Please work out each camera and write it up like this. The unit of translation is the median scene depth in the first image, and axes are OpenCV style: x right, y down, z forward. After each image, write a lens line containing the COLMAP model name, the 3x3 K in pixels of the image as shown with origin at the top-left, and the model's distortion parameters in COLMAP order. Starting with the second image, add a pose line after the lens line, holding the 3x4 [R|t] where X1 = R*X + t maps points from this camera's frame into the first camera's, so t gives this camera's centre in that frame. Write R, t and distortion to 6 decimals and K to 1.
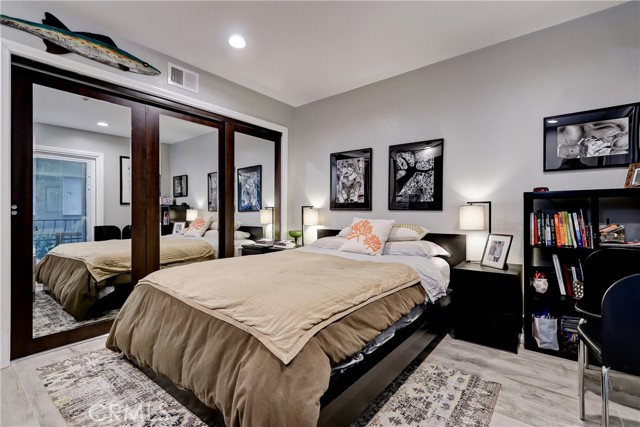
lens RADIAL K [[297.3, 0, 324.6], [0, 297.3, 211.4], [0, 0, 1]] dist [0.006812, -0.001467]
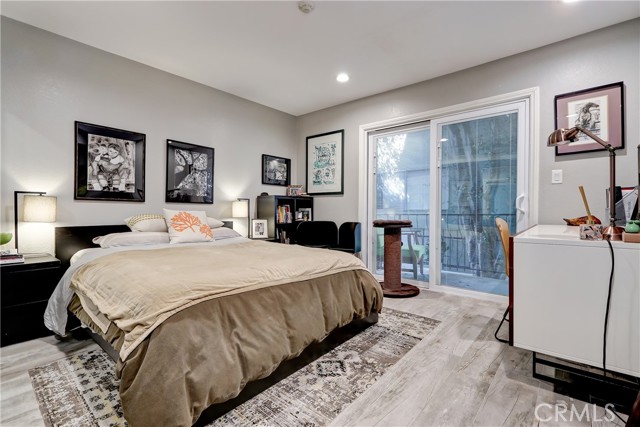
lens RADIAL K [[297.3, 0, 323.6], [0, 297.3, 212.1], [0, 0, 1]] dist [0.006812, -0.001467]
pose [[0.017222, -0.005124, 0.999839, -0.760603], [-0.009583, 0.999940, 0.005290, 0.018473], [-0.999806, -0.009673, 0.017172, 0.426001]]
